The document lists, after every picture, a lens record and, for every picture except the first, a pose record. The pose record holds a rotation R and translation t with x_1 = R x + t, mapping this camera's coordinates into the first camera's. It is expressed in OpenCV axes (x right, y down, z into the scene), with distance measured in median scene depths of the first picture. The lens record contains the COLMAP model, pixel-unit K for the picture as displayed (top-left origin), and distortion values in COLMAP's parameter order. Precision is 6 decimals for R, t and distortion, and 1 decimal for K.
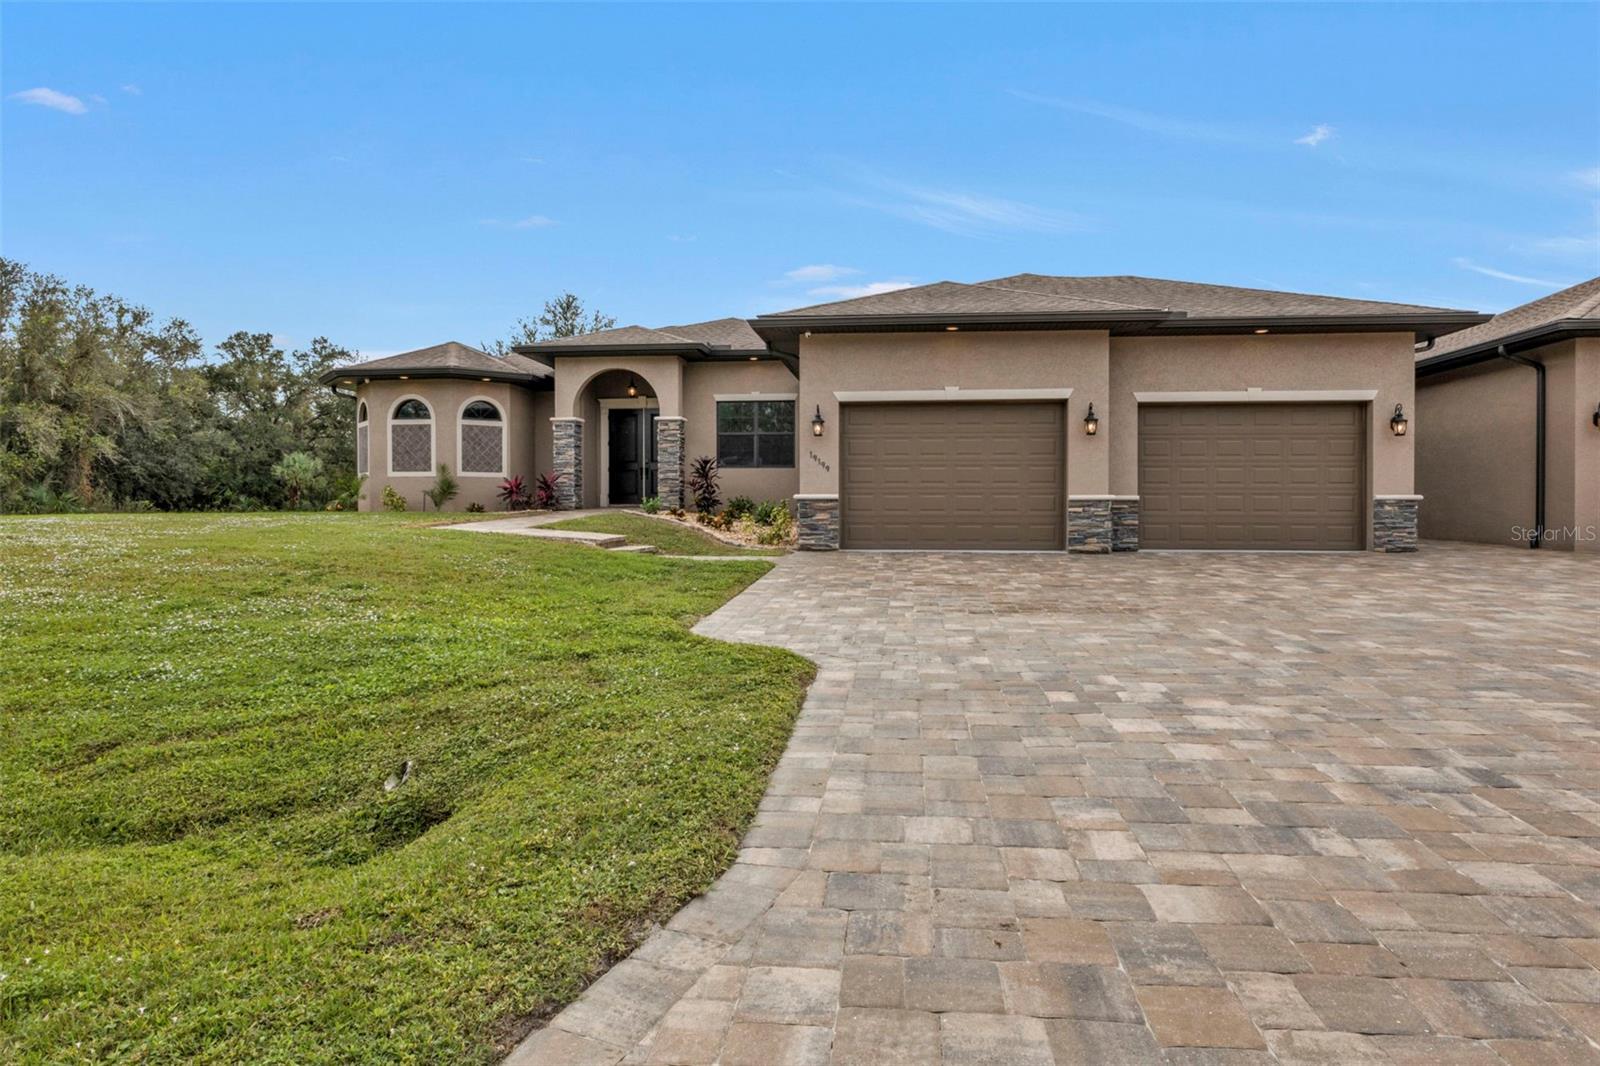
lens RADIAL K [[881.1, 0, 837.9], [0, 881.1, 520.6], [0, 0, 1]] dist [-0.016861, -0.000081]
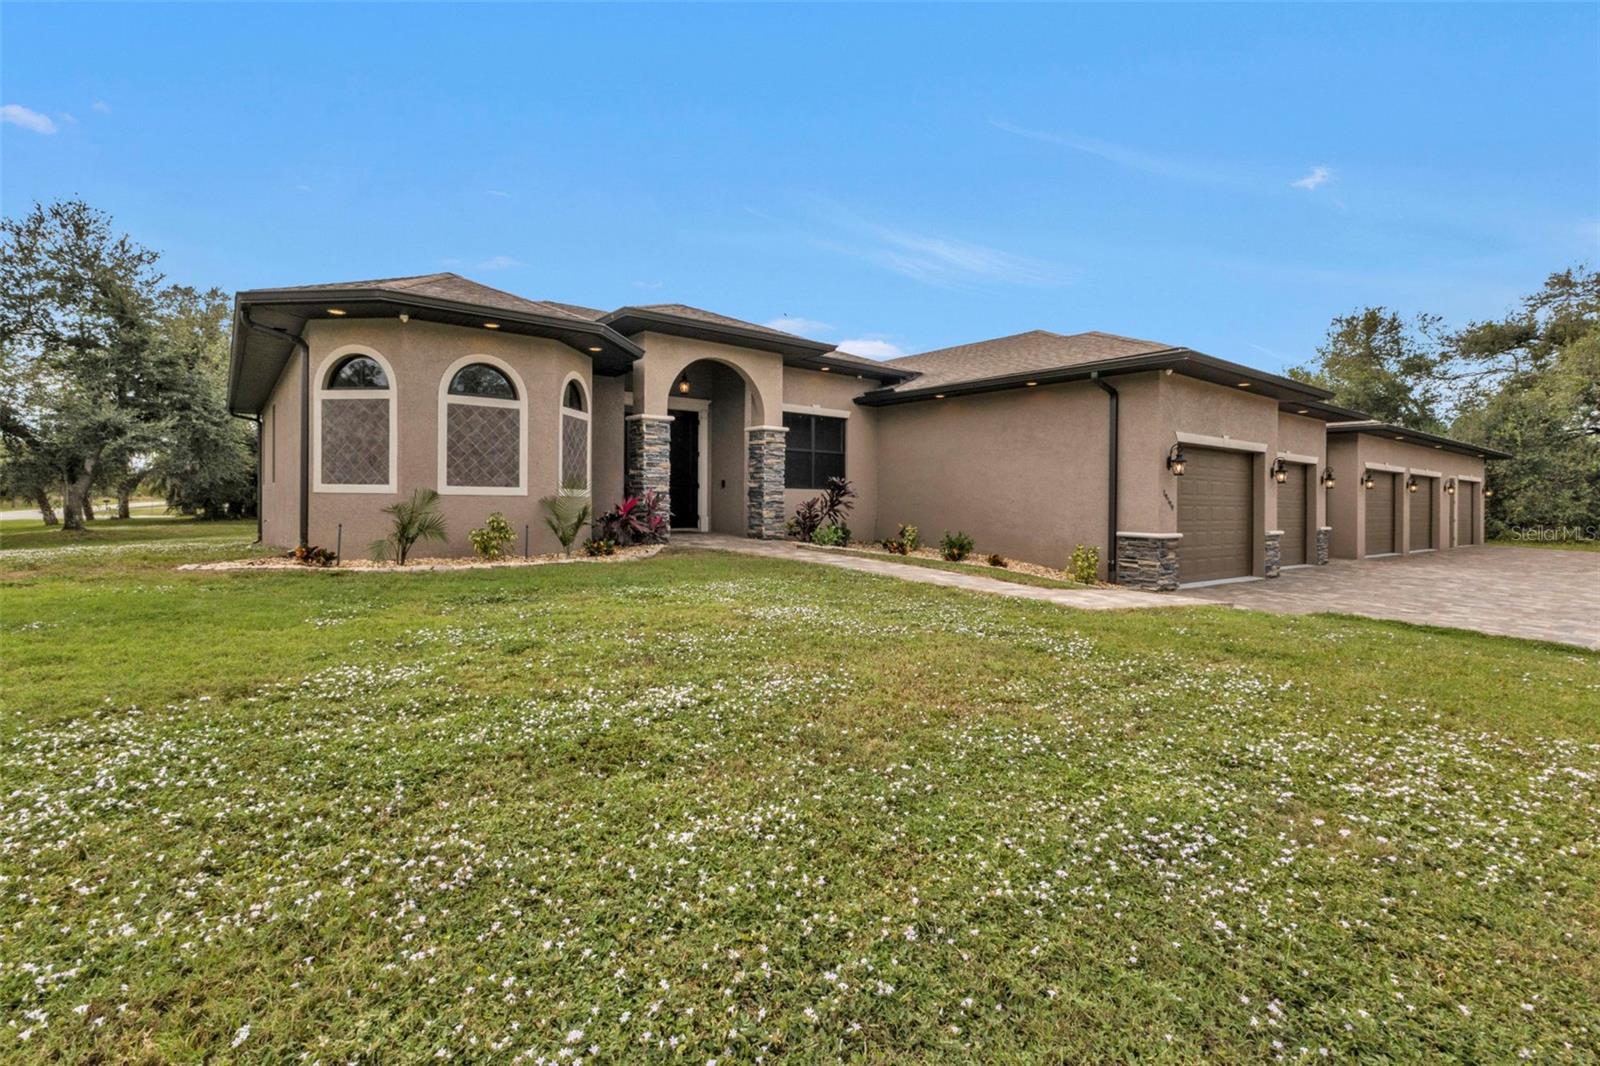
lens RADIAL K [[721.2, 0, 774.8], [0, 721.2, 516.1], [0, 0, 1]] dist [0.011155, -0.000221]
pose [[0.753691, -0.000304, 0.657229, -0.634152], [-0.006457, 0.999948, 0.007867, -0.039414], [-0.657197, -0.010173, 0.753650, 0.487193]]
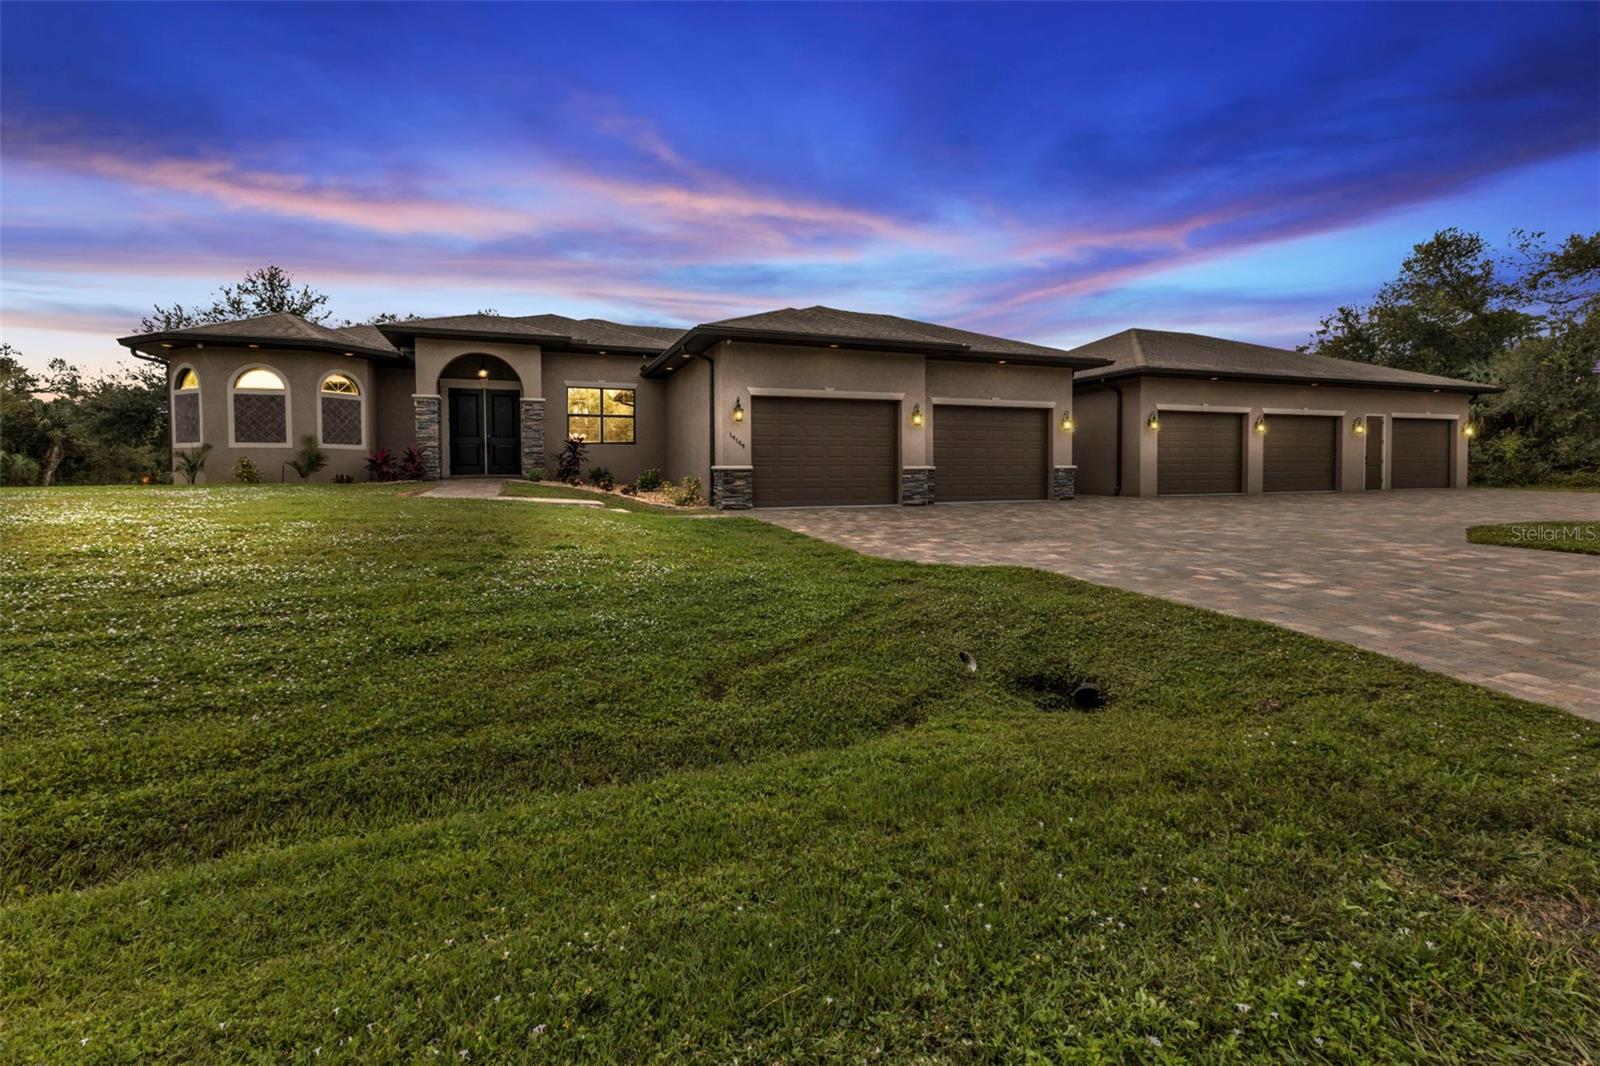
lens RADIAL K [[693.0, 0, 791.4], [0, 693.0, 488.4], [0, 0, 1]] dist [0.019790, -0.000235]
pose [[0.904391, -0.012800, 0.426514, -0.274220], [0.010093, 0.999912, 0.008606, -0.005142], [-0.426586, -0.003478, 0.904440, 0.037021]]
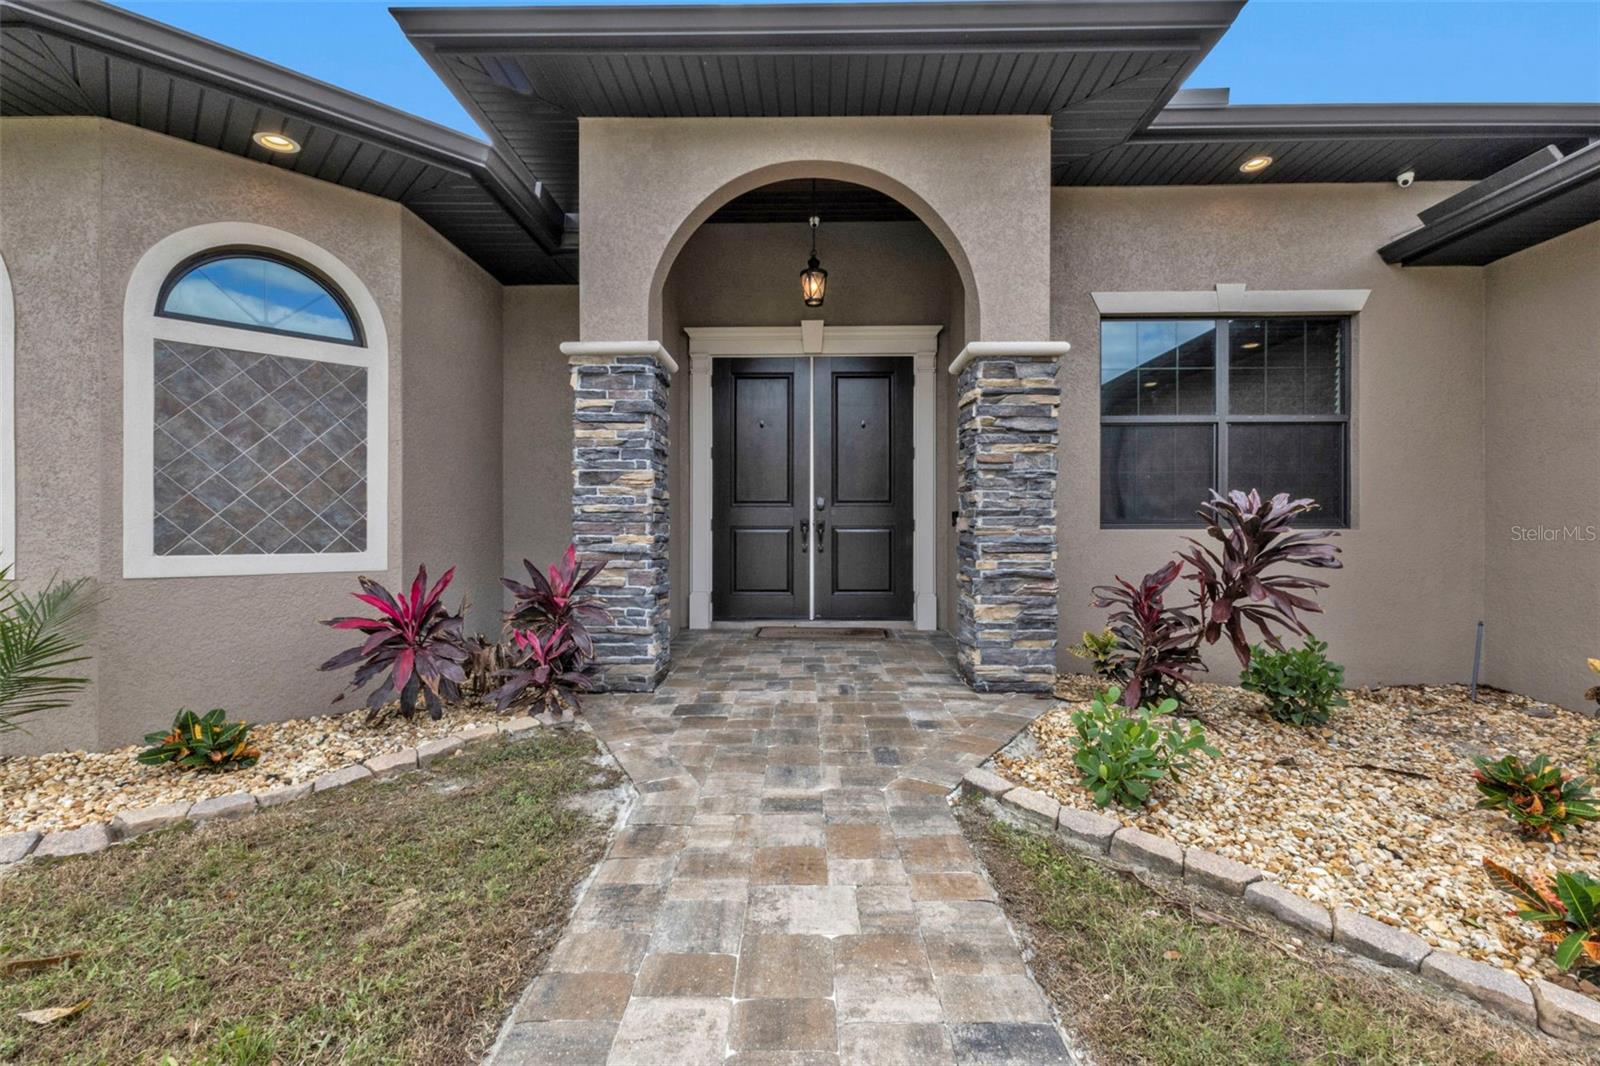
lens RADIAL K [[719.8, 0, 802.0], [0, 719.8, 532.9], [0, 0, 1]] dist [0.015745, -0.000057]
pose [[0.998122, 0.003368, 0.061162, -0.269175], [-0.002943, 0.999971, -0.007036, -0.058545], [-0.061184, 0.006843, 0.998103, 0.782879]]
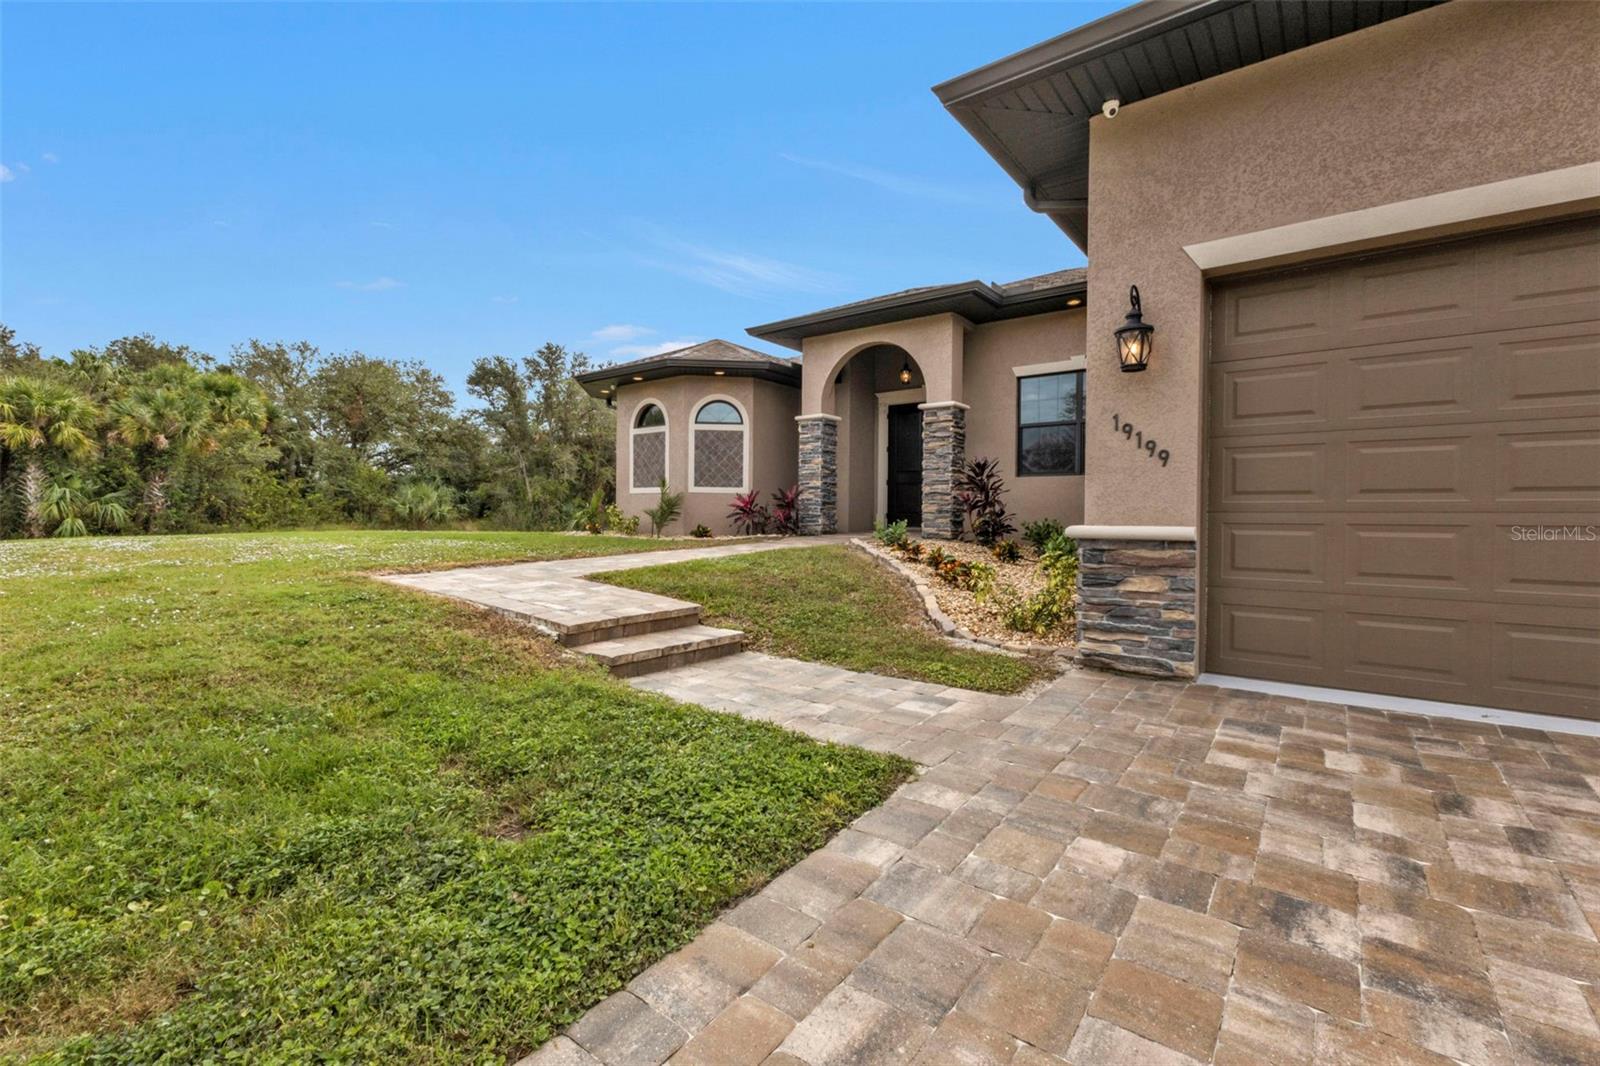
lens RADIAL K [[701.2, 0, 798.3], [0, 701.2, 529.6], [0, 0, 1]] dist [0.001675, -0.000252]
pose [[0.839518, 0.019888, -0.542968, 0.014787], [-0.018114, 0.999799, 0.008615, -0.021970], [0.543030, 0.002602, 0.839709, 0.480603]]
